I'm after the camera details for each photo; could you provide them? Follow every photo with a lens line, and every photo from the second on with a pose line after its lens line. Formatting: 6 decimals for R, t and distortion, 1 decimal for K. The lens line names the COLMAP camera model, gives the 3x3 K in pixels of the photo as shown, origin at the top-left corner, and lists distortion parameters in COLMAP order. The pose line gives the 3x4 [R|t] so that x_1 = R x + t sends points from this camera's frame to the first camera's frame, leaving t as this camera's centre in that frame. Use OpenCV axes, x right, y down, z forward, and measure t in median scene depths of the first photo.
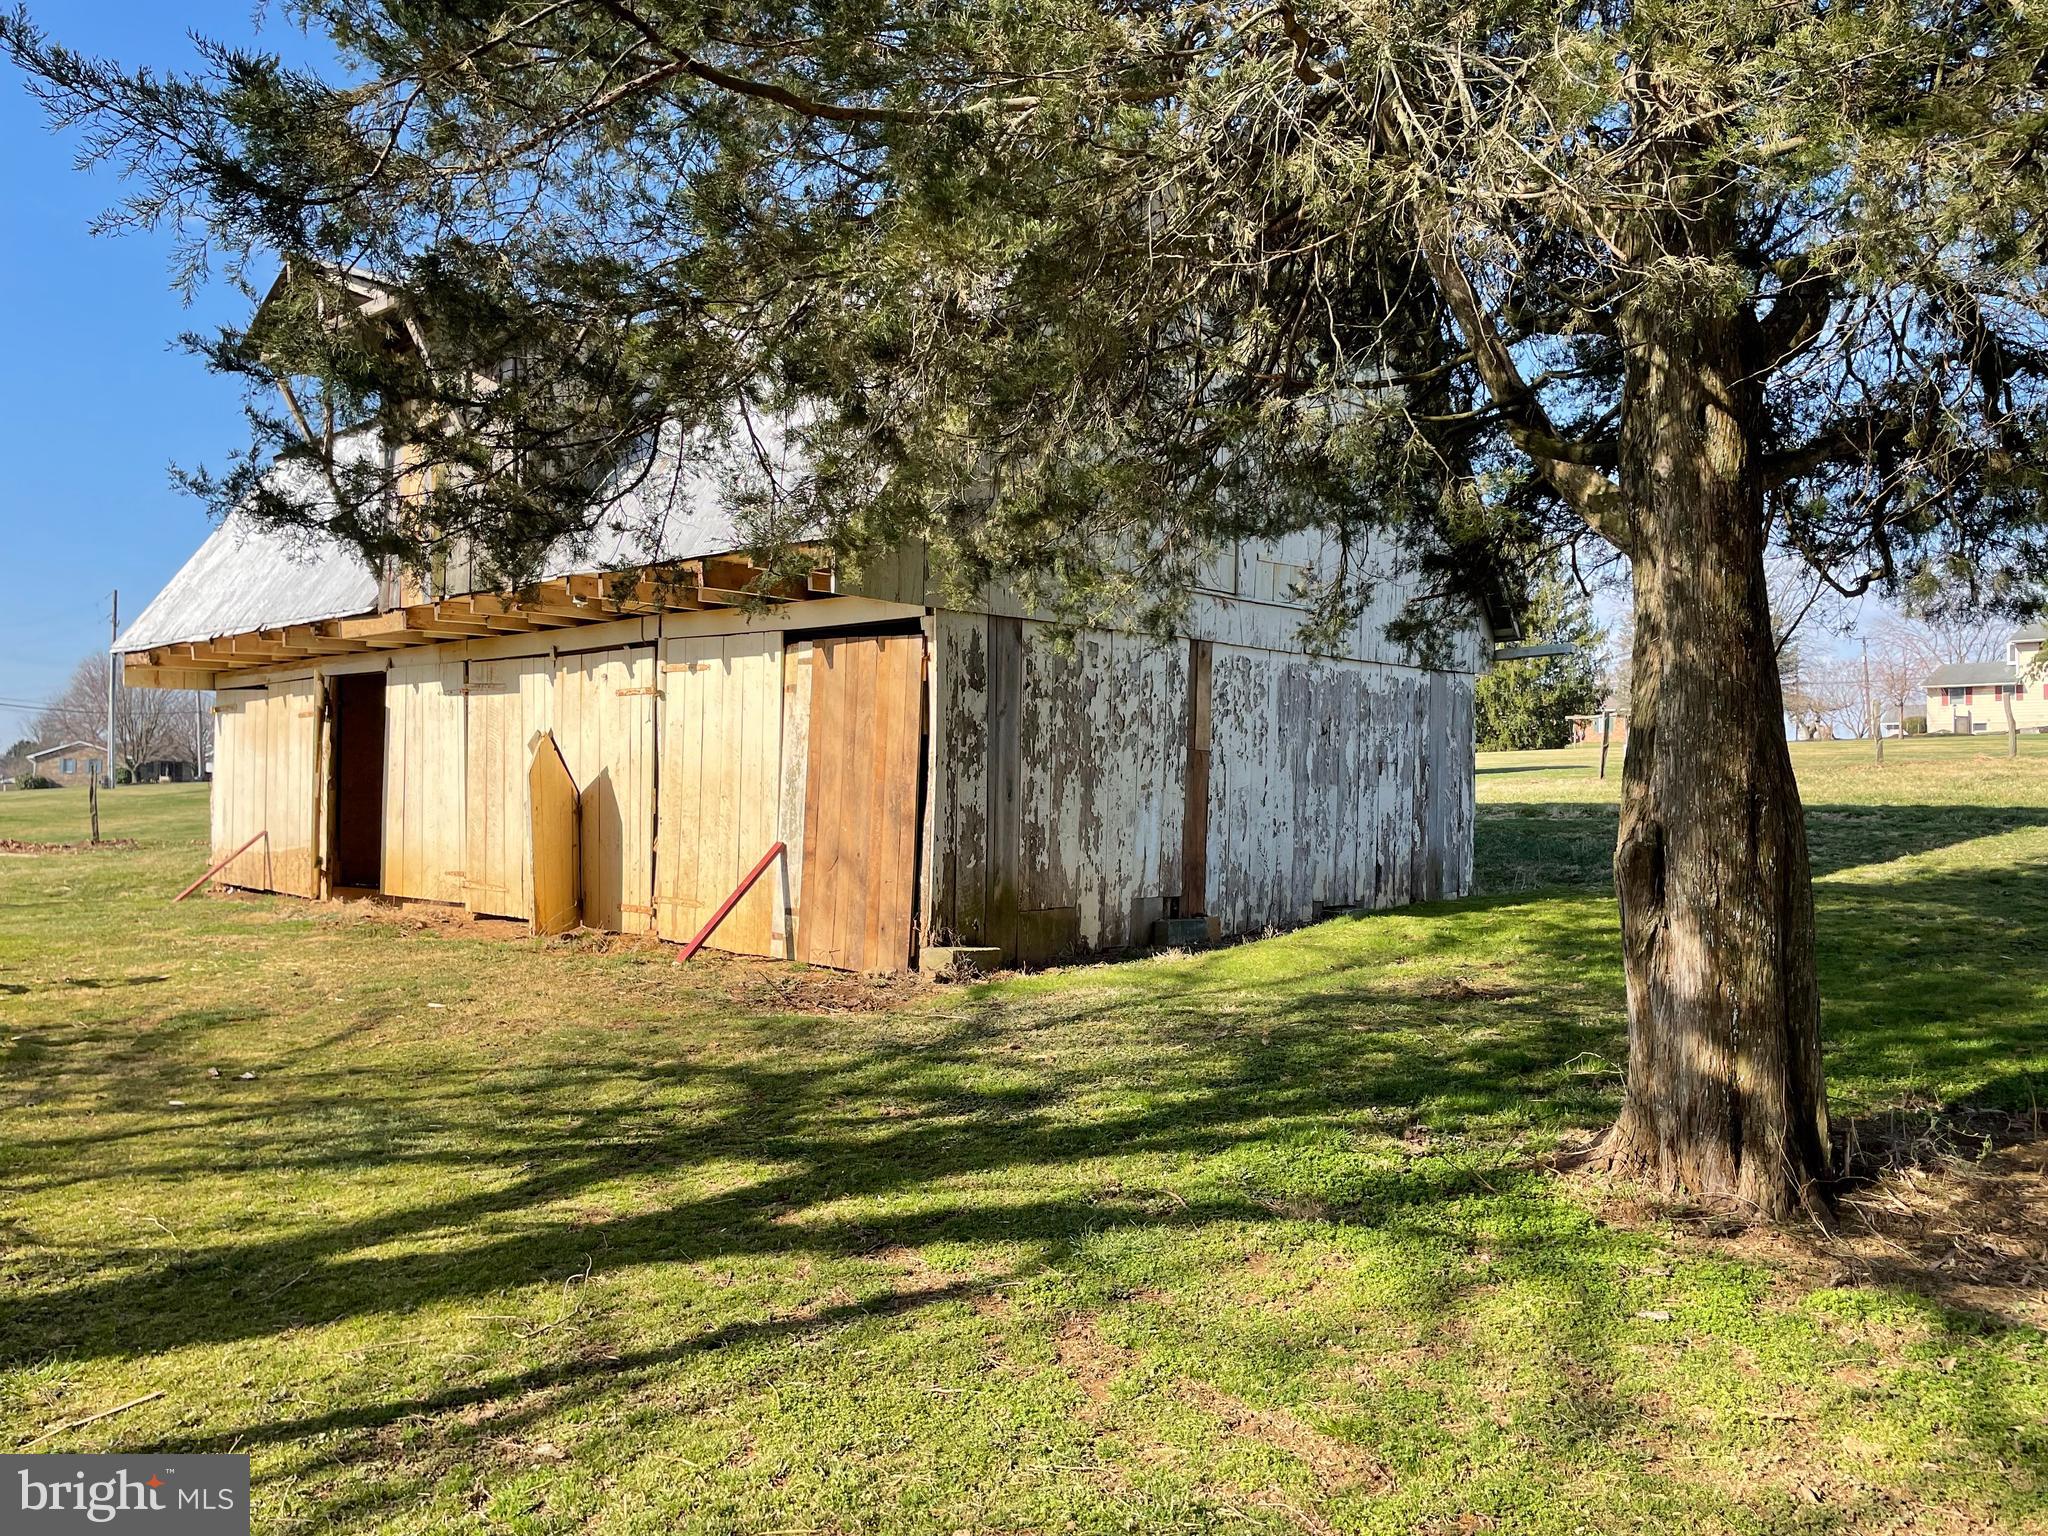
lens RADIAL K [[1544.3, 0, 1017.9], [0, 1544.3, 789.0], [0, 0, 1]] dist [0.106170, -0.127008]
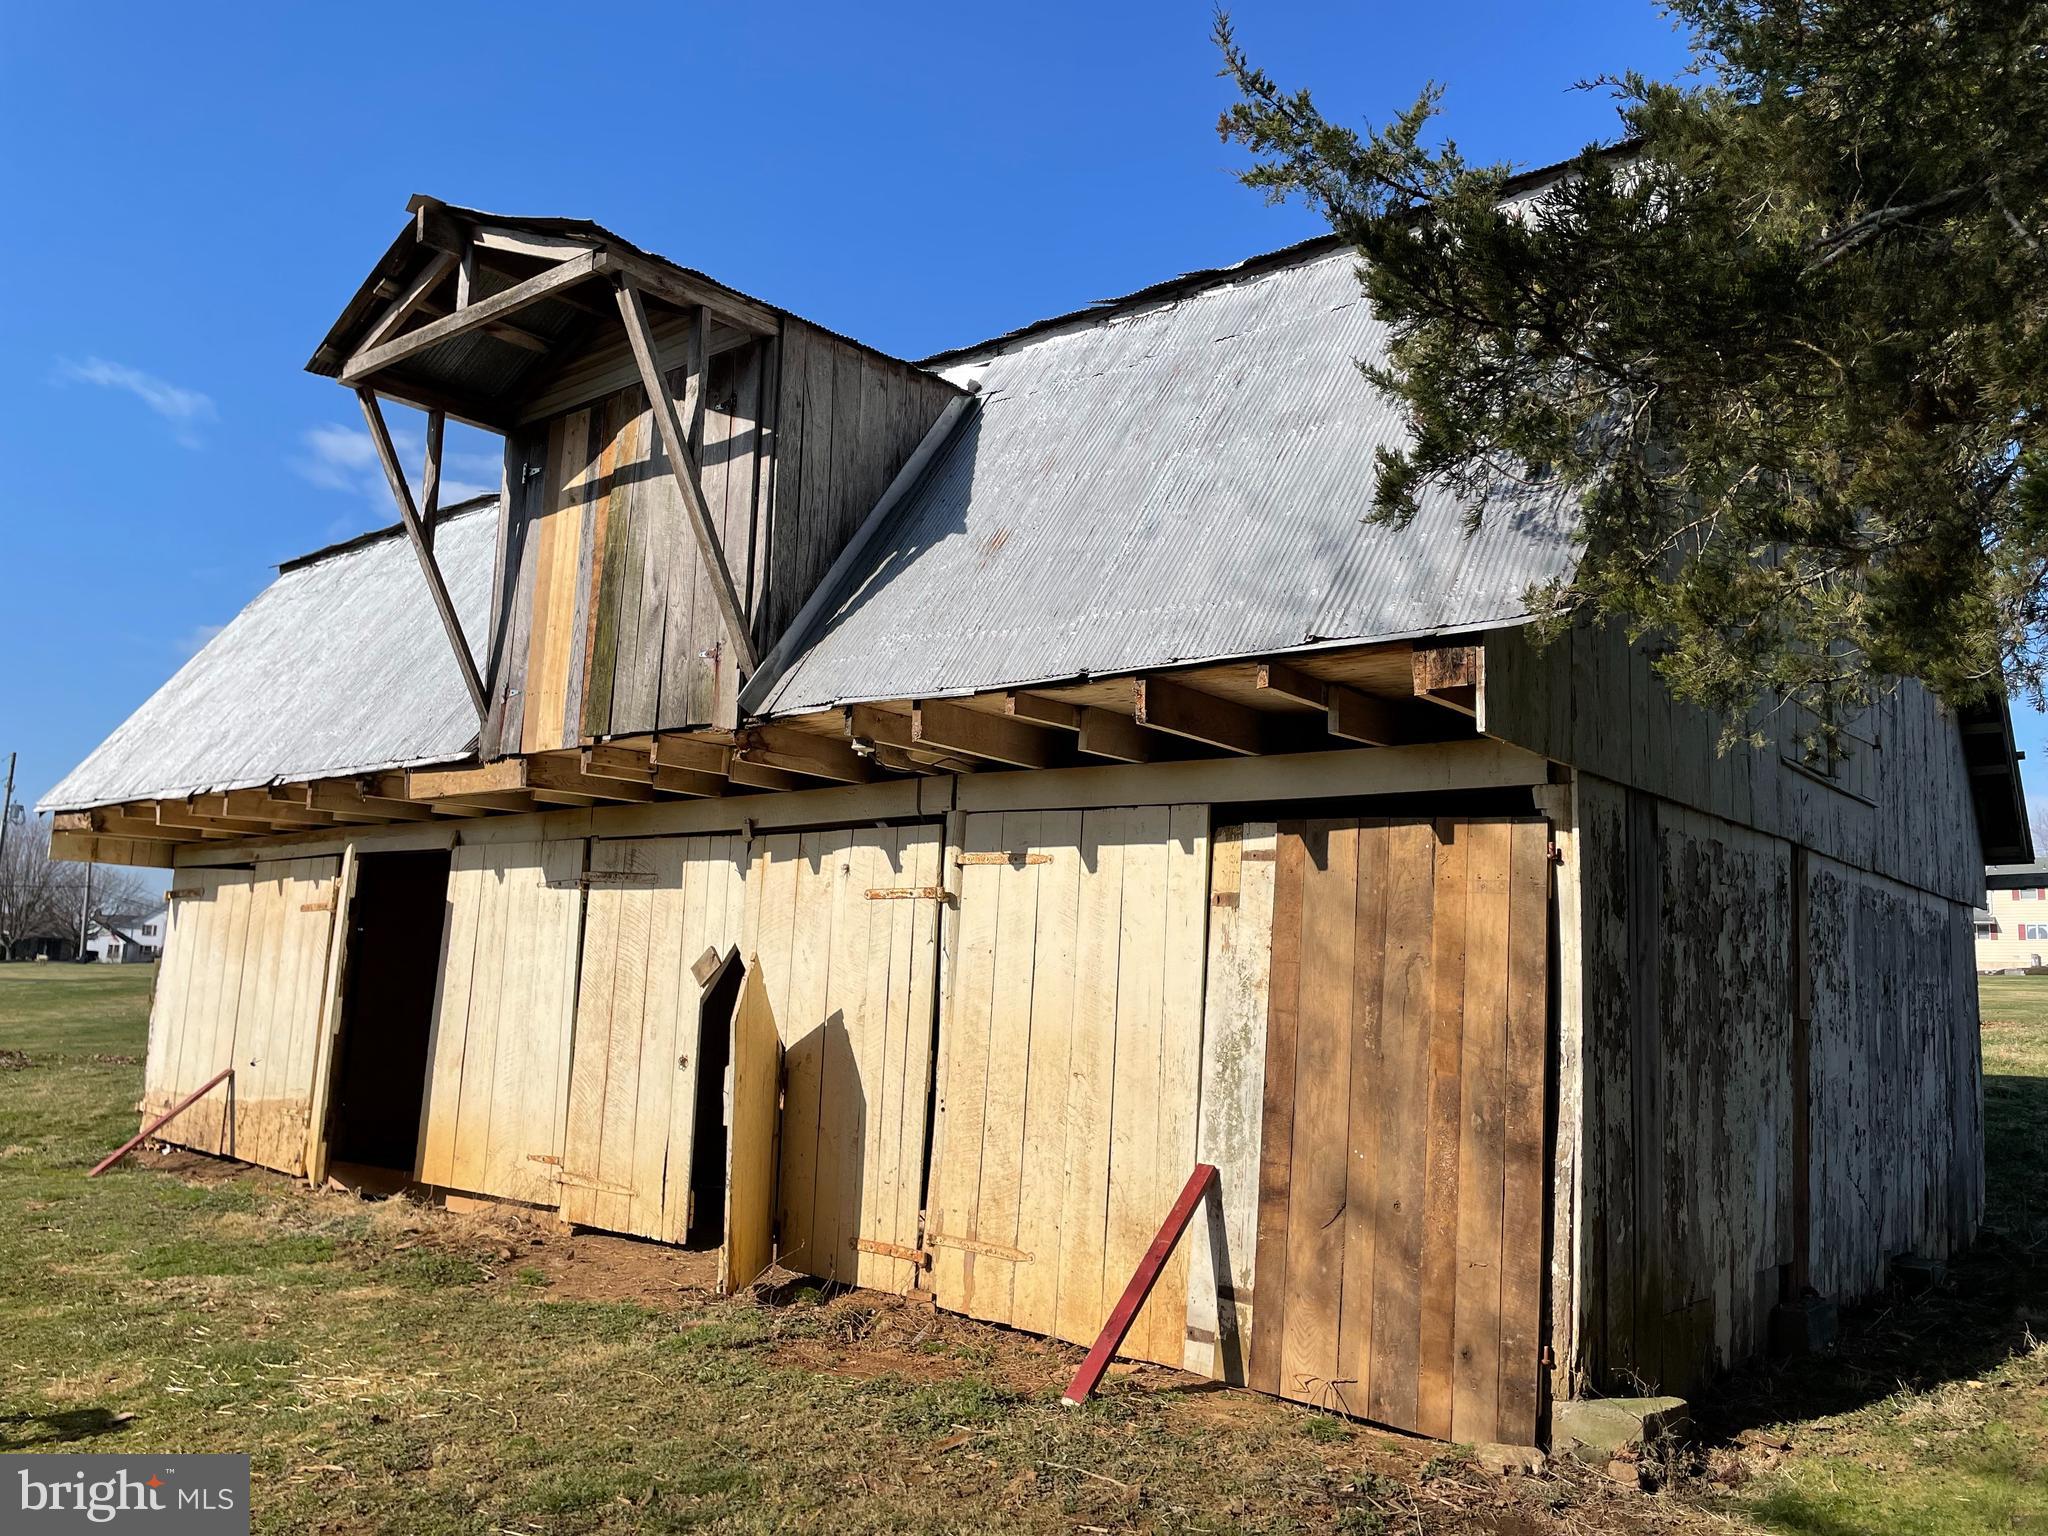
lens RADIAL K [[1544.3, 0, 1017.9], [0, 1544.3, 789.0], [0, 0, 1]] dist [0.106170, -0.127008]
pose [[0.997889, 0.038423, 0.052360, -0.231073], [-0.031372, 0.991096, -0.129397, -0.024605], [-0.056866, 0.127481, 0.990210, 0.362595]]
